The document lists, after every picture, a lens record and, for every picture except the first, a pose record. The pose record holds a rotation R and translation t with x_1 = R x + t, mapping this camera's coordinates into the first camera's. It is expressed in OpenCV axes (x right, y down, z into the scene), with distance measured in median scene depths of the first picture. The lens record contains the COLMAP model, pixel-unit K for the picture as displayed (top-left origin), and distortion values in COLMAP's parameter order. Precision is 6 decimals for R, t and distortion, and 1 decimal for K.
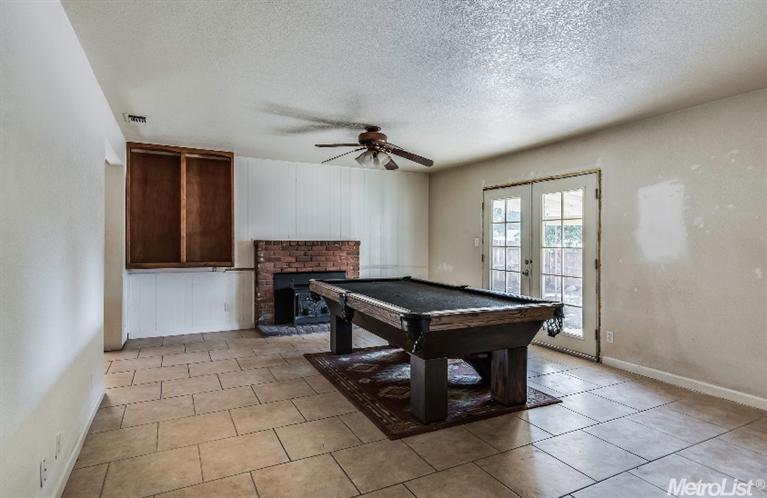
lens RADIAL K [[407.6, 0, 381.5], [0, 407.6, 238.6], [0, 0, 1]] dist [0.004607, 0.000795]
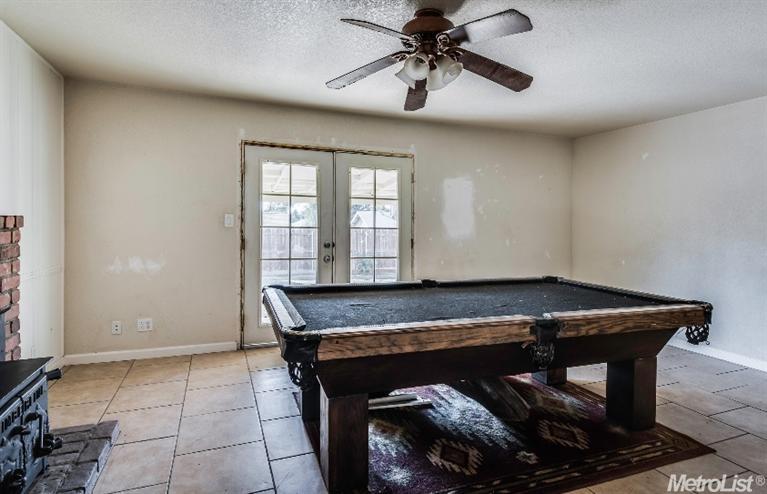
lens RADIAL K [[405.8, 0, 384.0], [0, 405.8, 225.2], [0, 0, 1]] dist [-0.002886, -0.000832]
pose [[0.106444, -0.012000, 0.994246, -0.455977], [-0.023412, 0.999620, 0.014571, 0.000890], [-0.994043, -0.024829, 0.106123, 0.804550]]
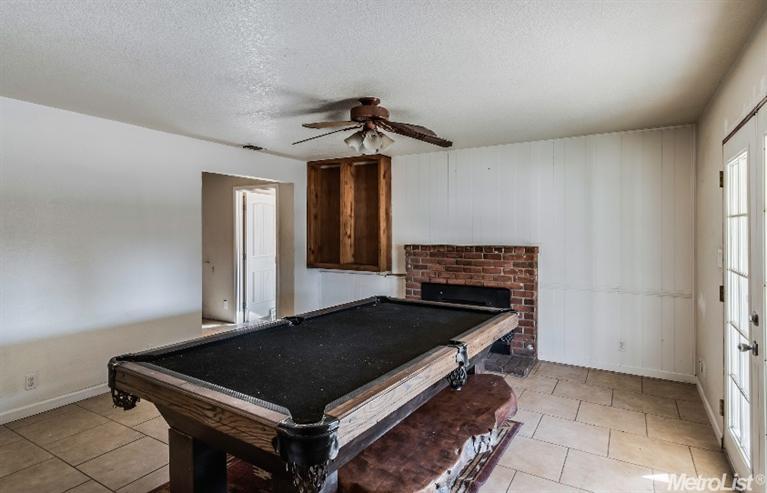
lens RADIAL K [[411.0, 0, 372.6], [0, 411.0, 247.7], [0, 0, 1]] dist [-0.000041, -0.000094]
pose [[0.509309, 0.028669, -0.860106, 0.490086], [0.013949, 0.999039, 0.041559, -0.031011], [0.860471, -0.033164, 0.508420, 0.515179]]
